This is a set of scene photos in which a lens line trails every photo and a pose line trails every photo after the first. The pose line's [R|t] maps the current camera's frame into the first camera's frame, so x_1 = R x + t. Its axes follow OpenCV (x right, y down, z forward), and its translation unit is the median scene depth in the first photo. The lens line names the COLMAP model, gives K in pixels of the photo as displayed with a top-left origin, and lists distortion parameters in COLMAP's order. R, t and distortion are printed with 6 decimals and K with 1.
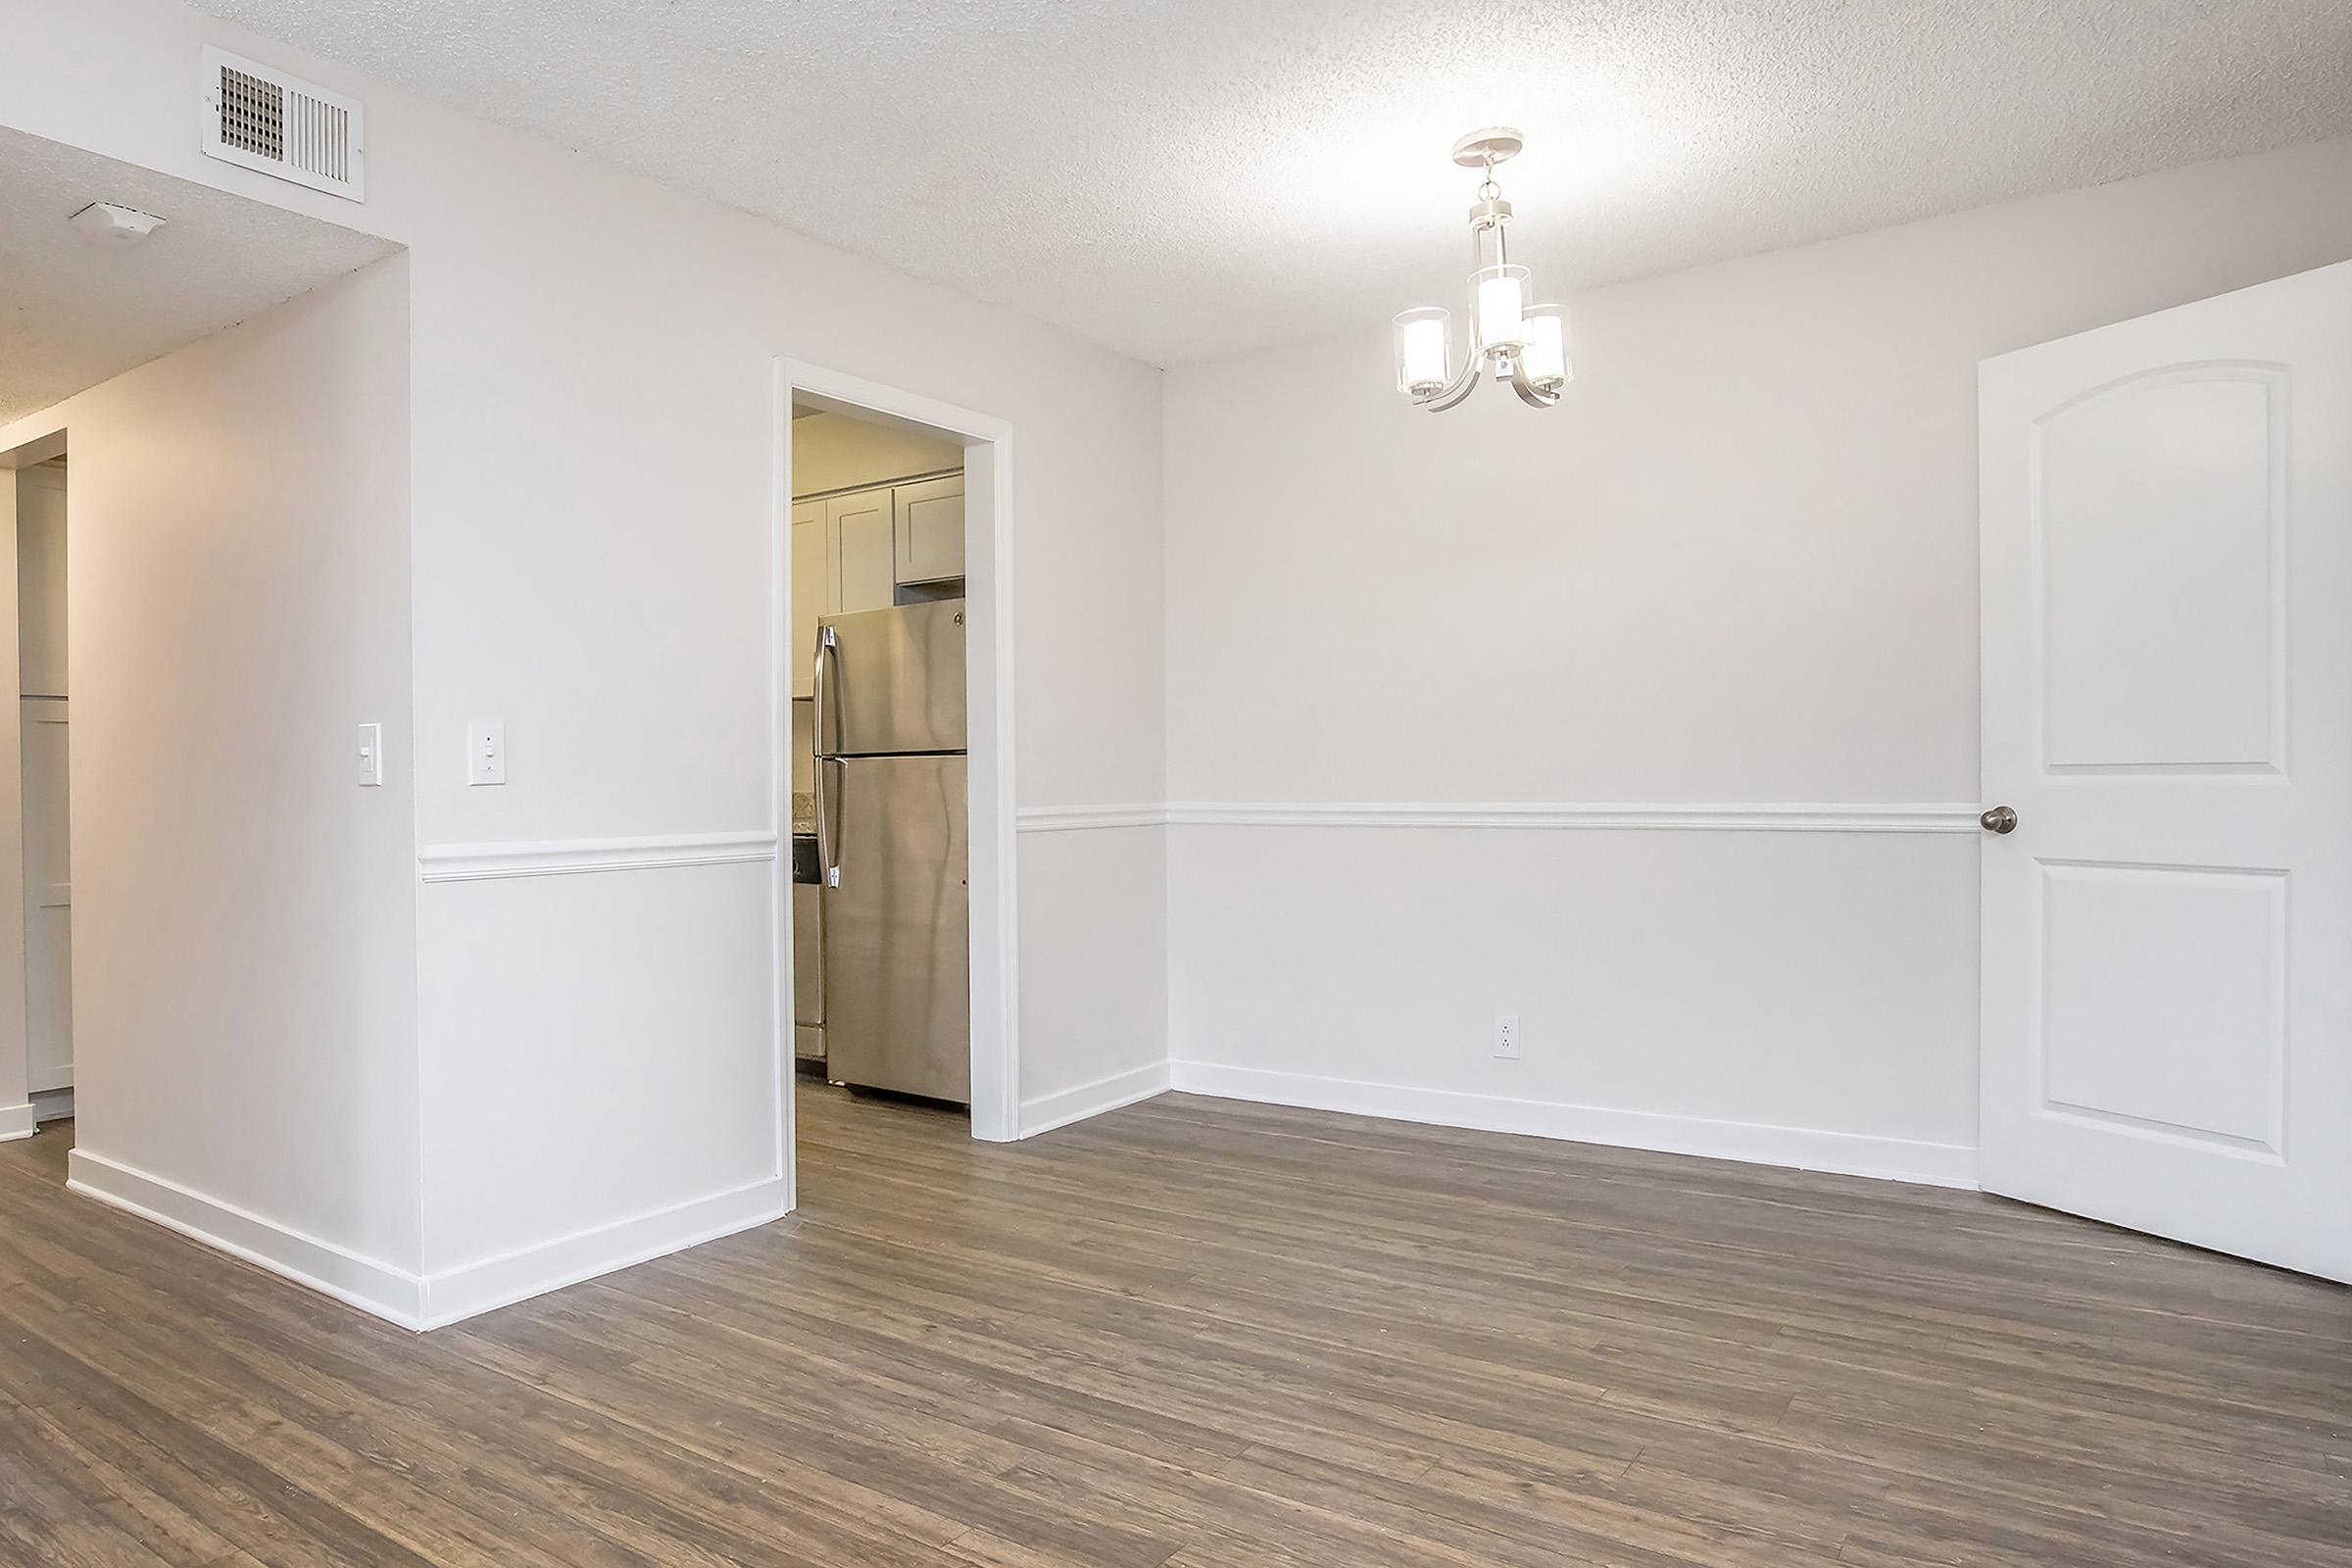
lens RADIAL K [[2351.3, 0, 1176.0], [0, 2351.3, 784.0], [0, 0, 1]] dist [0.001282, 0.000854]
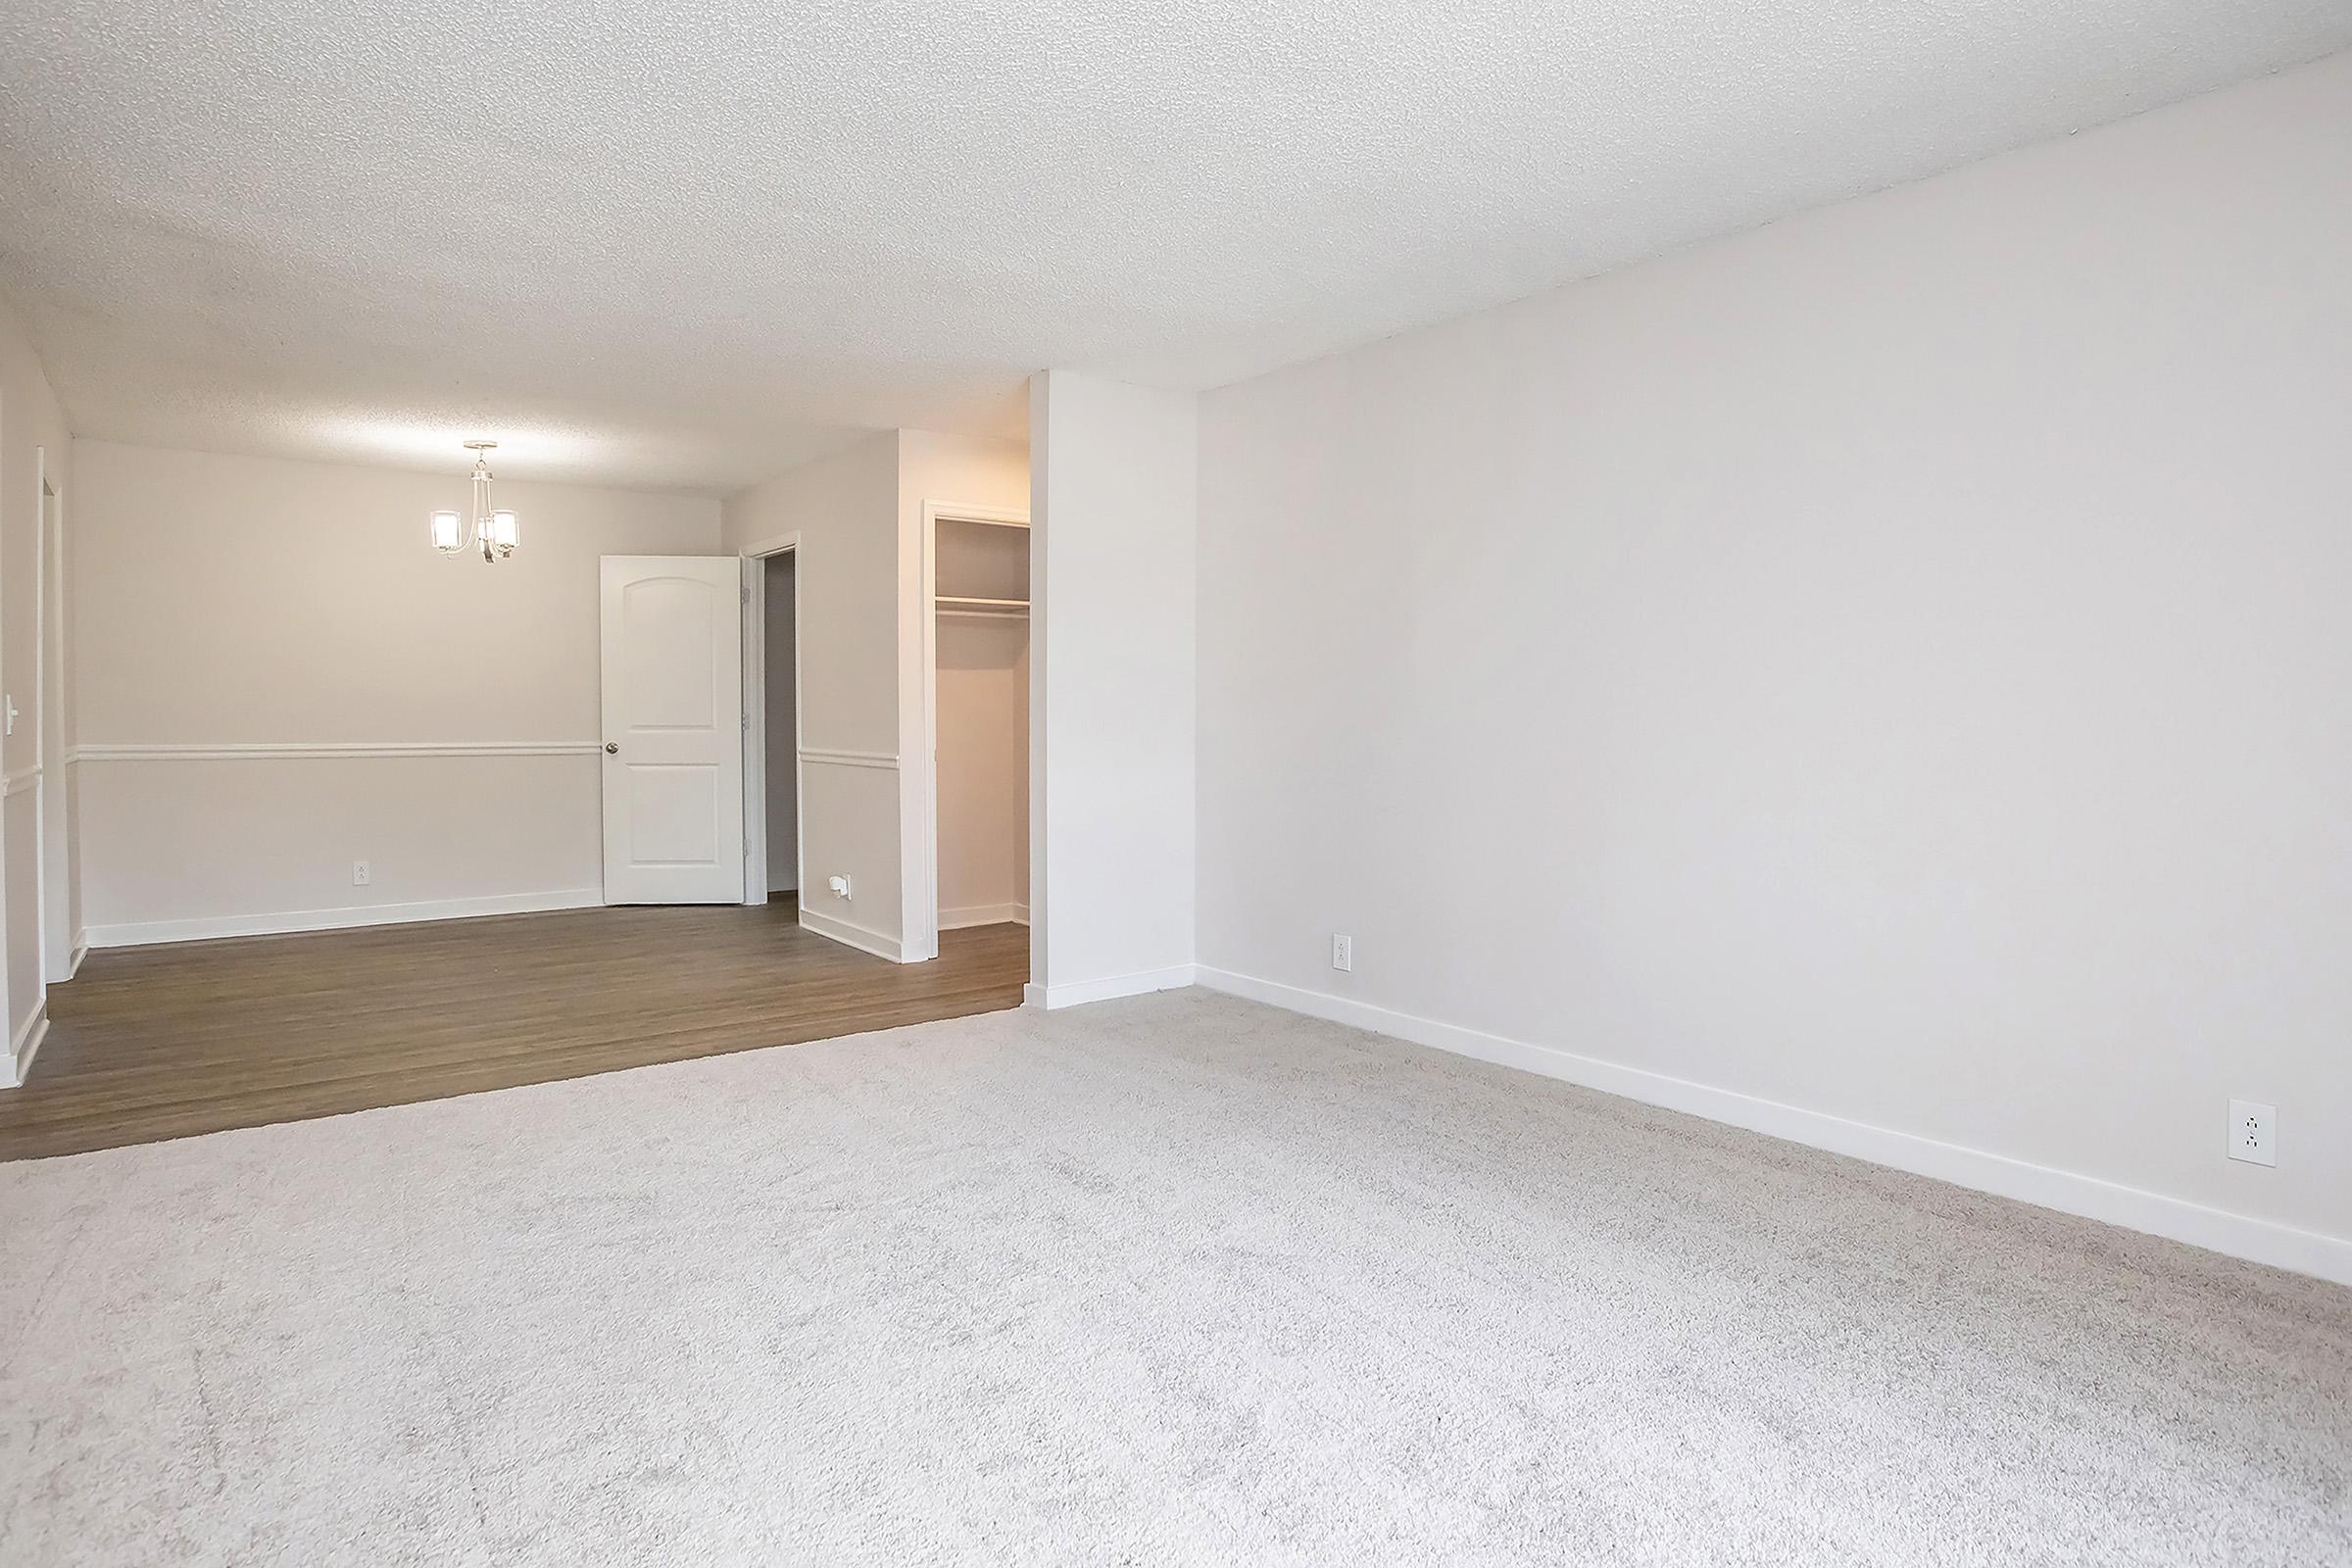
lens RADIAL K [[2368.0, 0, 1176.0], [0, 2368.0, 784.0], [0, 0, 1]] dist [0.000315, -0.000195]
pose [[-0.211062, -0.012898, 0.977387, -2.144351], [0.004352, 0.999891, 0.014135, 0.019795], [-0.977463, 0.007237, -0.210983, 0.951502]]
